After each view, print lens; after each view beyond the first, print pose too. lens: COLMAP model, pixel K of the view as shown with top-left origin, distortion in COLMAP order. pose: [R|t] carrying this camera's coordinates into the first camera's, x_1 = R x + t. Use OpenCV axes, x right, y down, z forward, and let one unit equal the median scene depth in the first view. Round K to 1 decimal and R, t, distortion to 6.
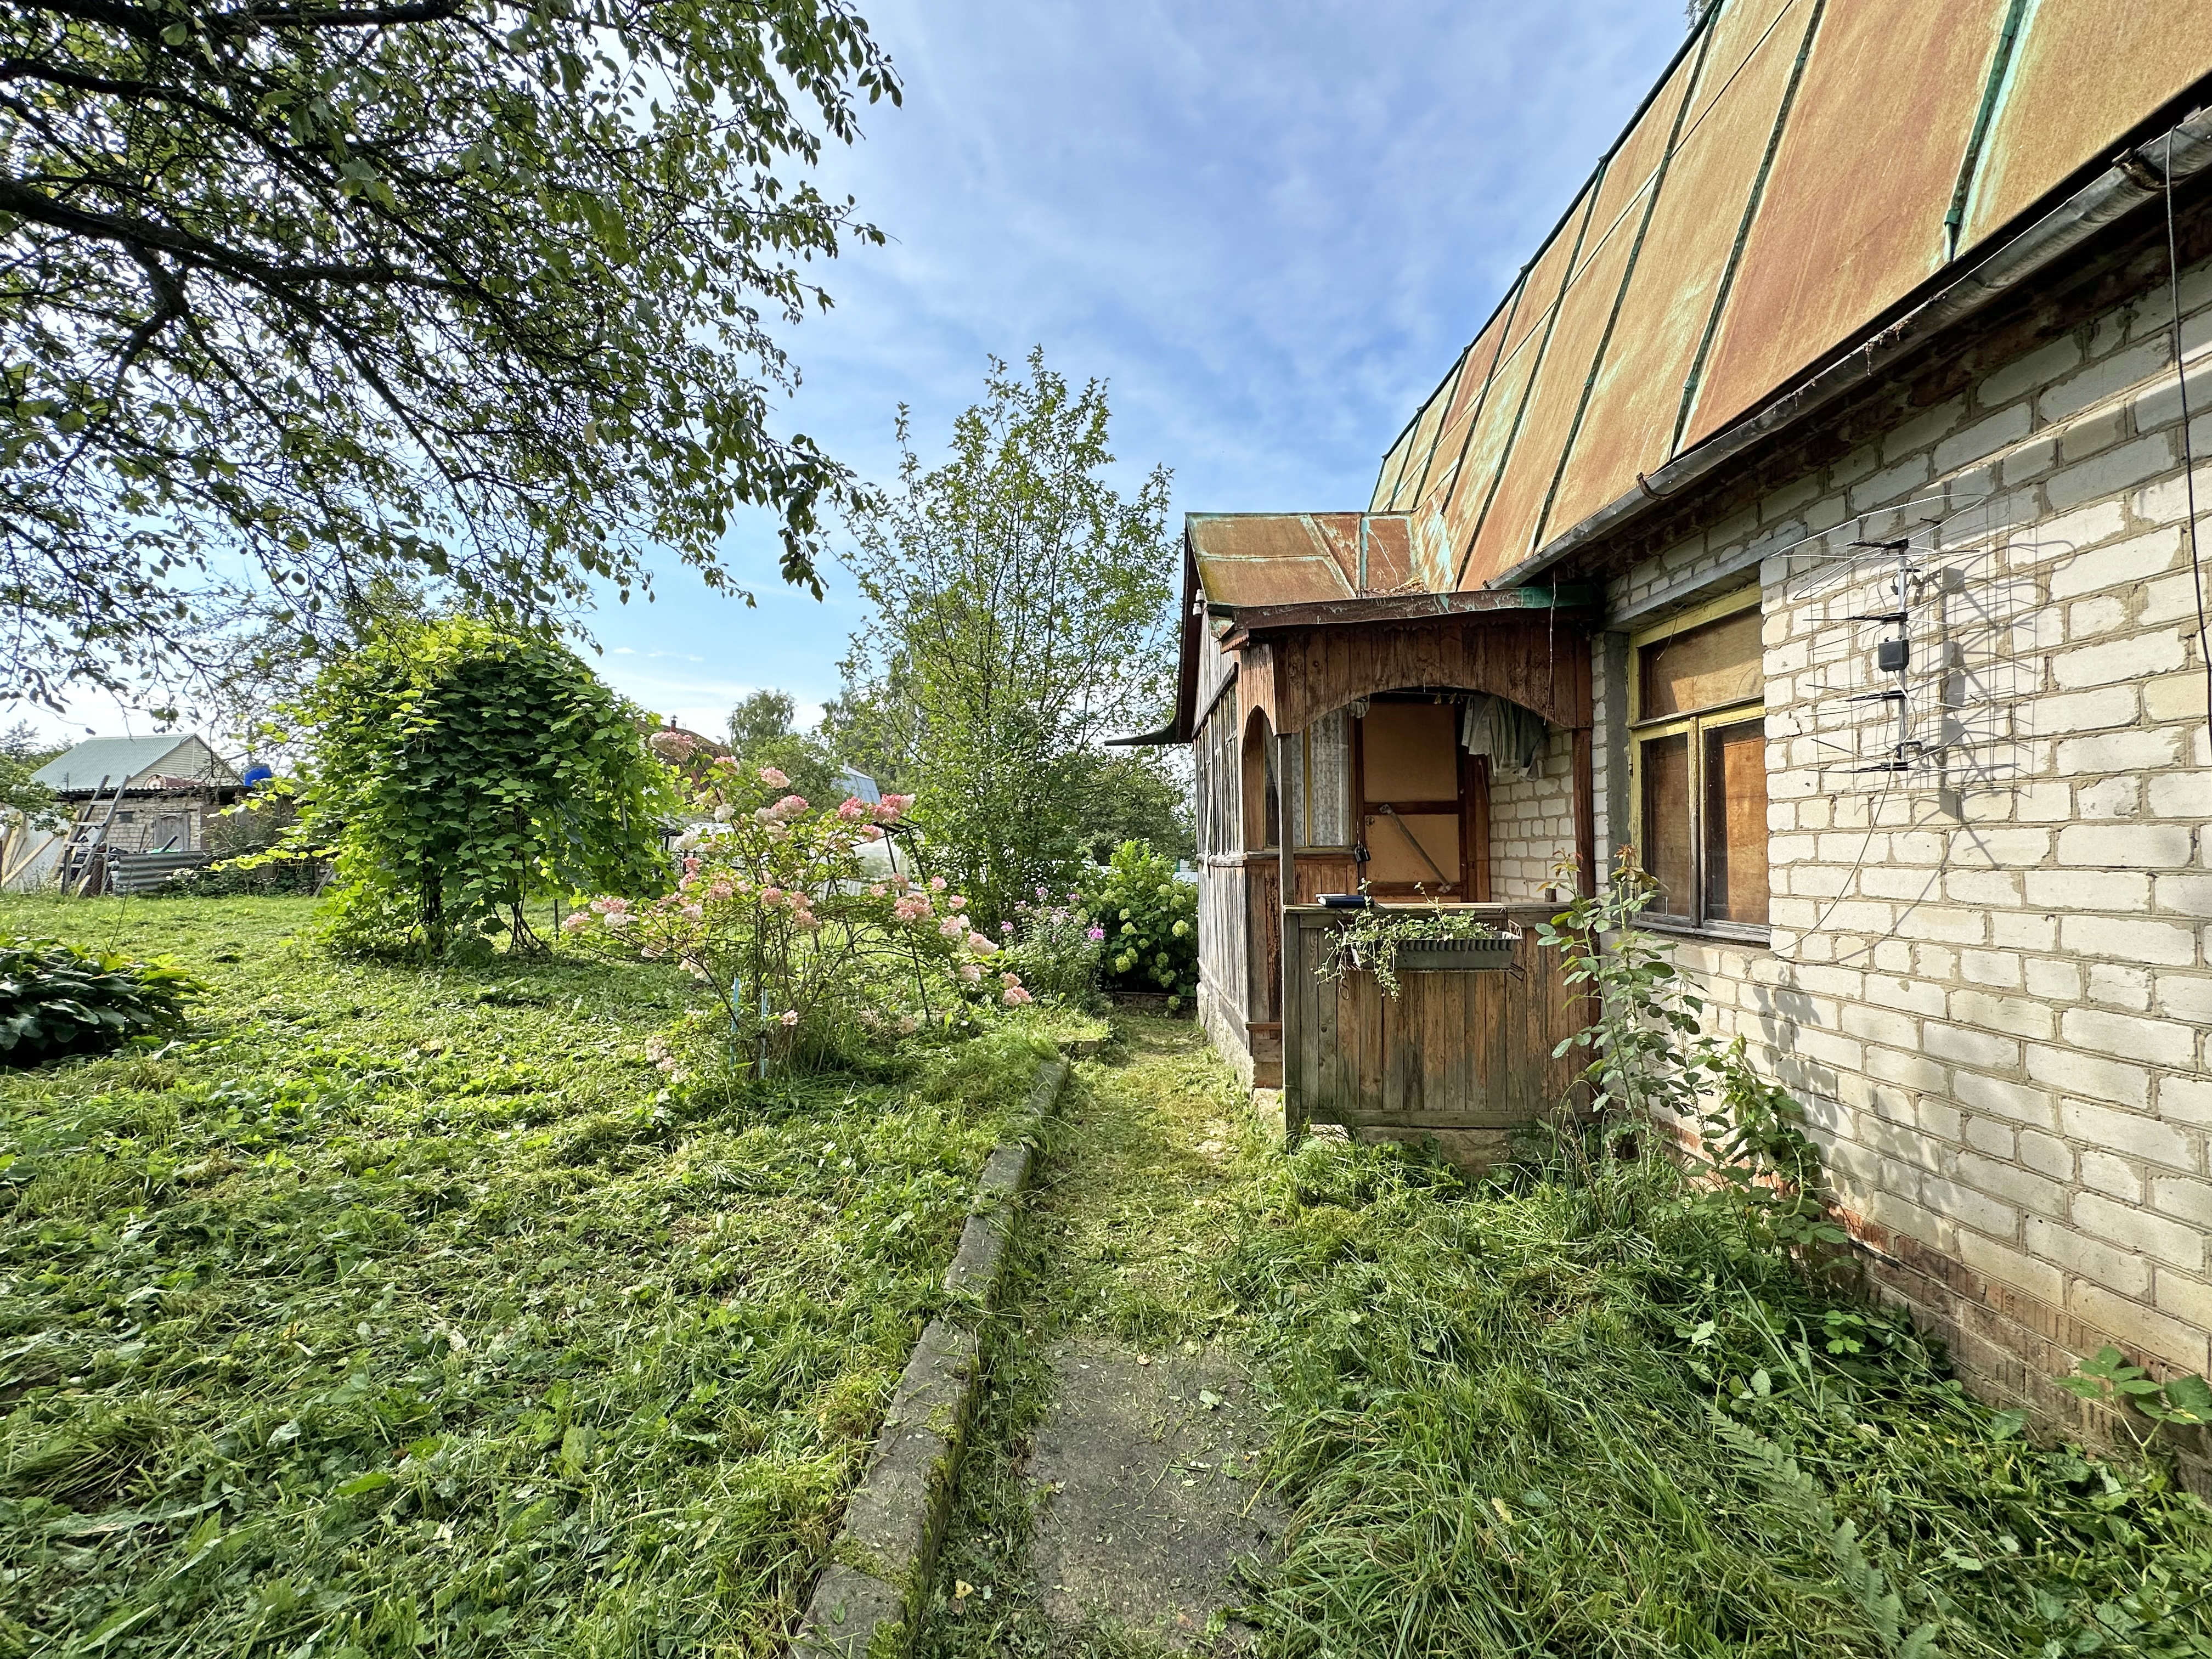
lens RADIAL K [[882.5, 0, 1109.7], [0, 882.5, 831.9], [0, 0, 1]] dist [0.000915, 0.000219]
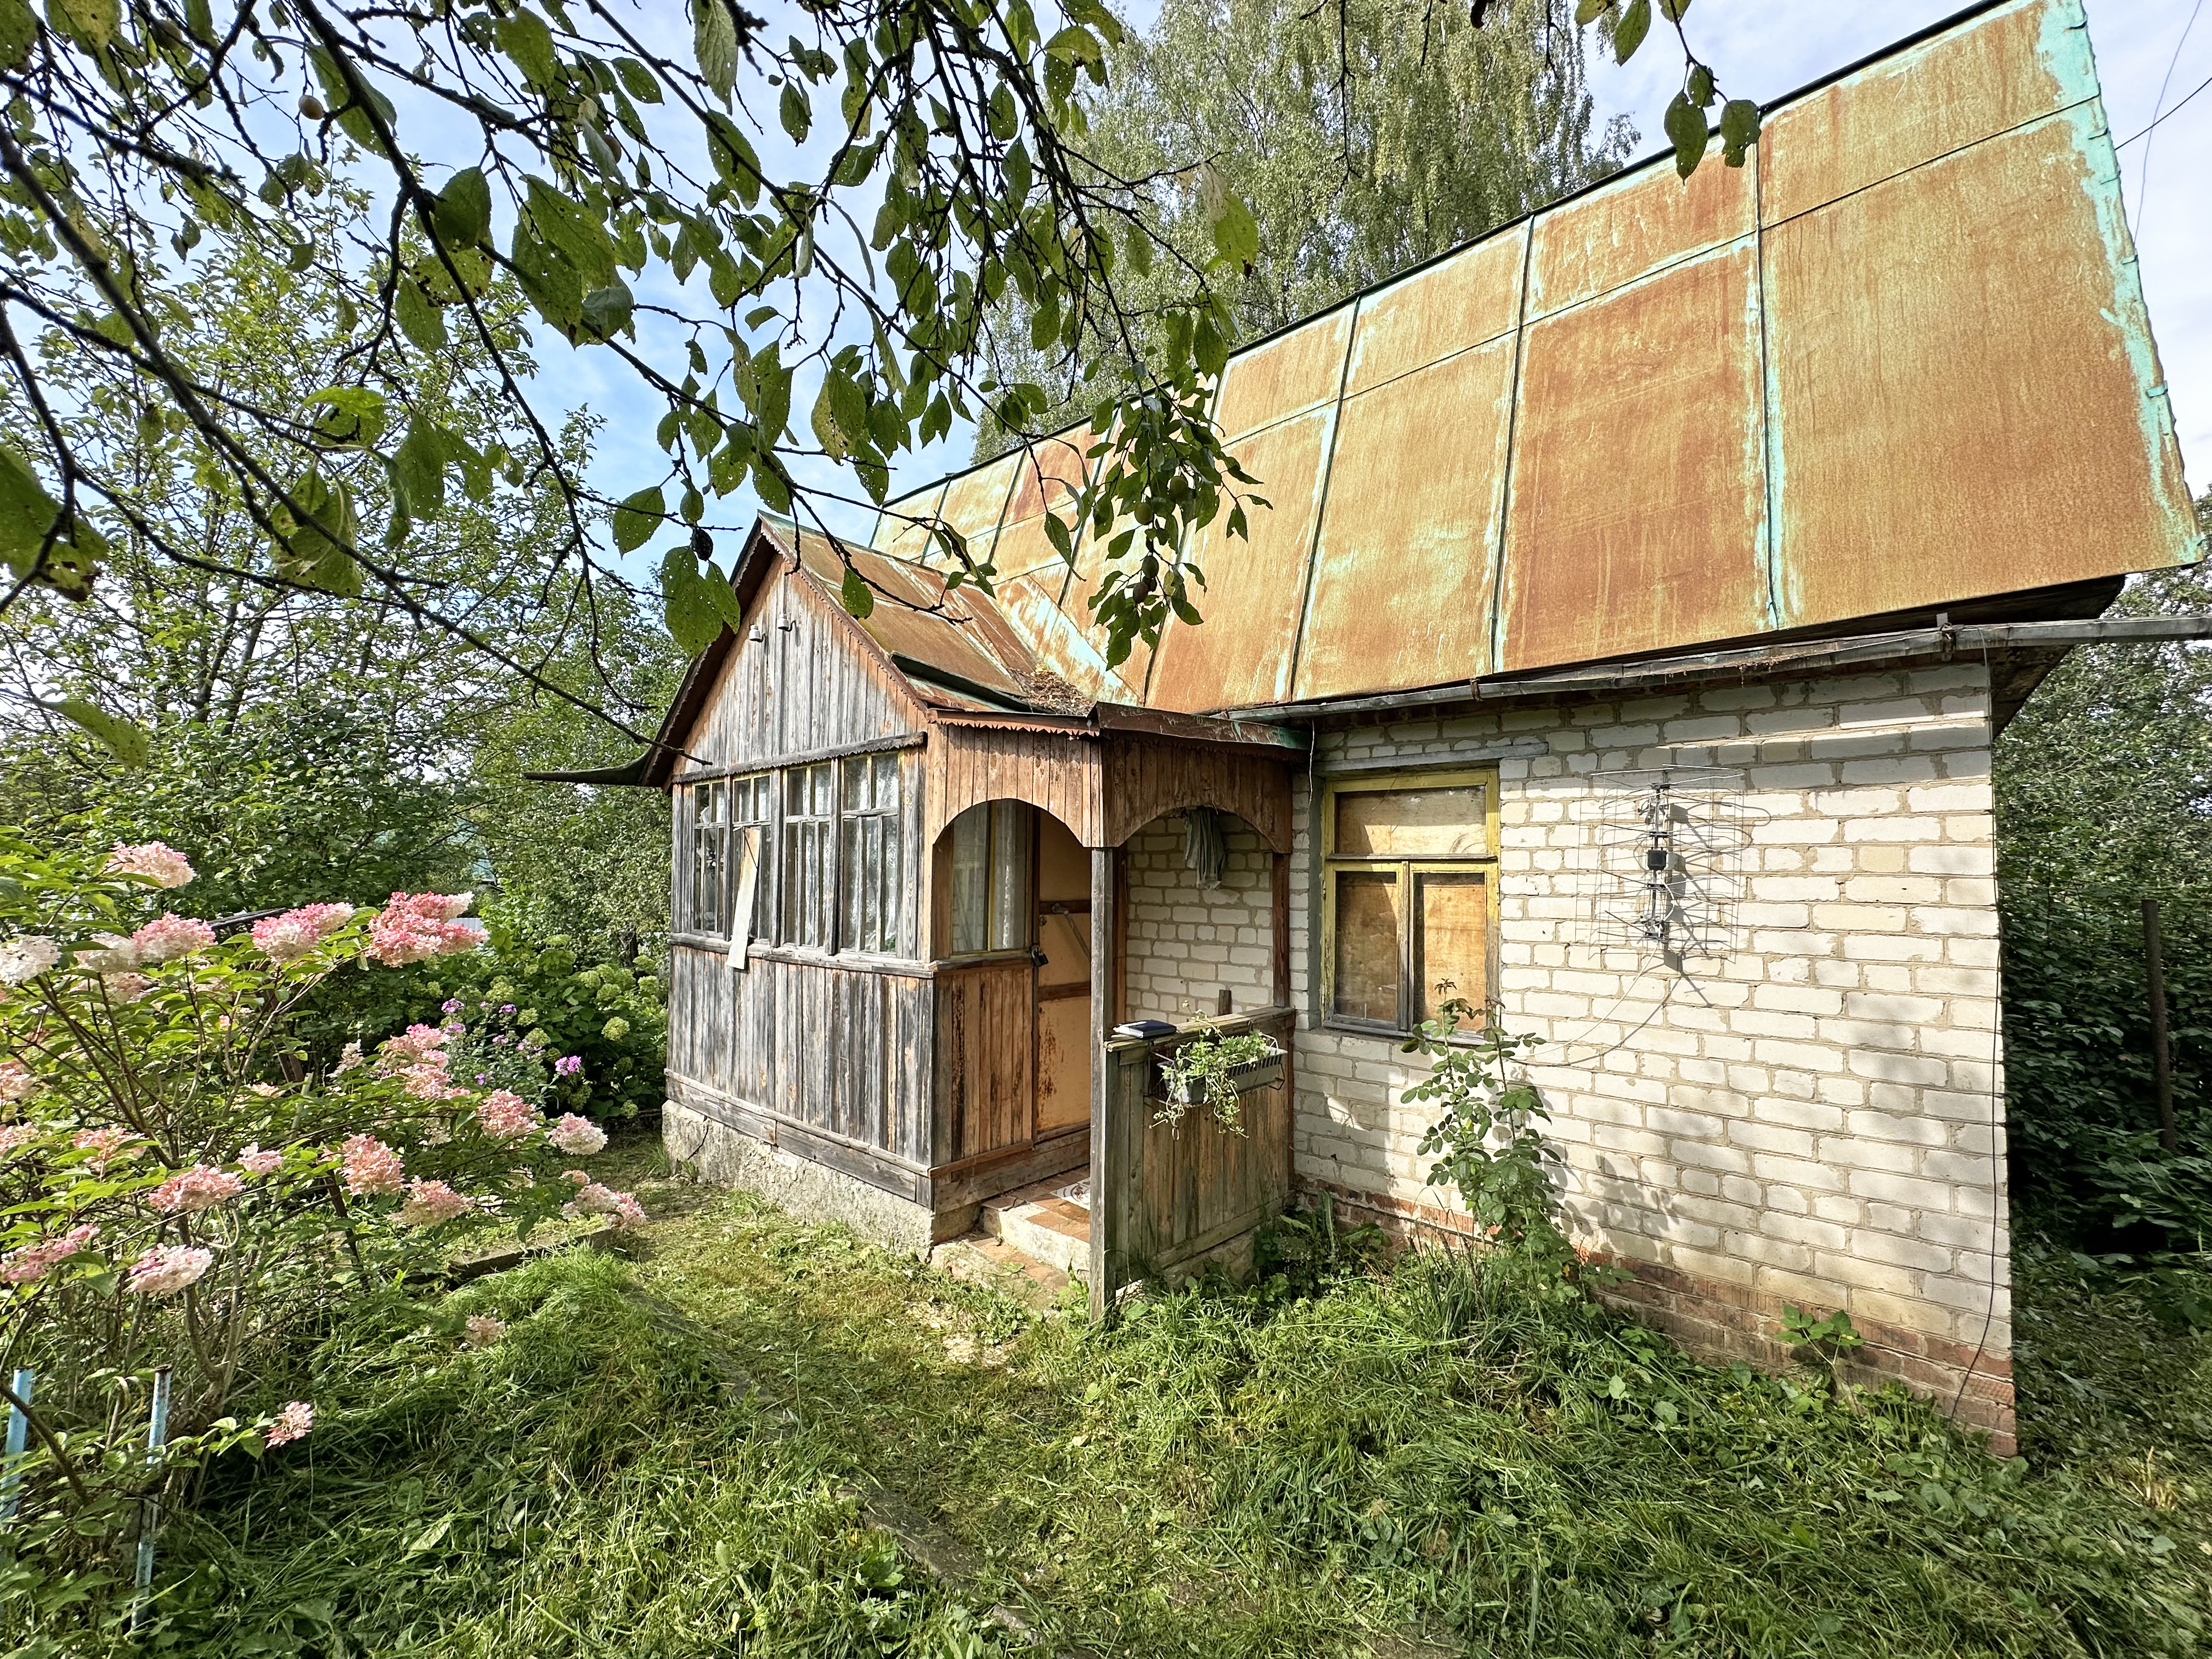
lens RADIAL K [[882.5, 0, 1113.0], [0, 882.5, 833.0], [0, 0, 1]] dist [0.000915, 0.000219]
pose [[0.658378, 0.052375, 0.750863, -0.485024], [-0.032707, 0.998625, -0.040979, -0.092566], [-0.751976, 0.002421, 0.659186, 0.428313]]
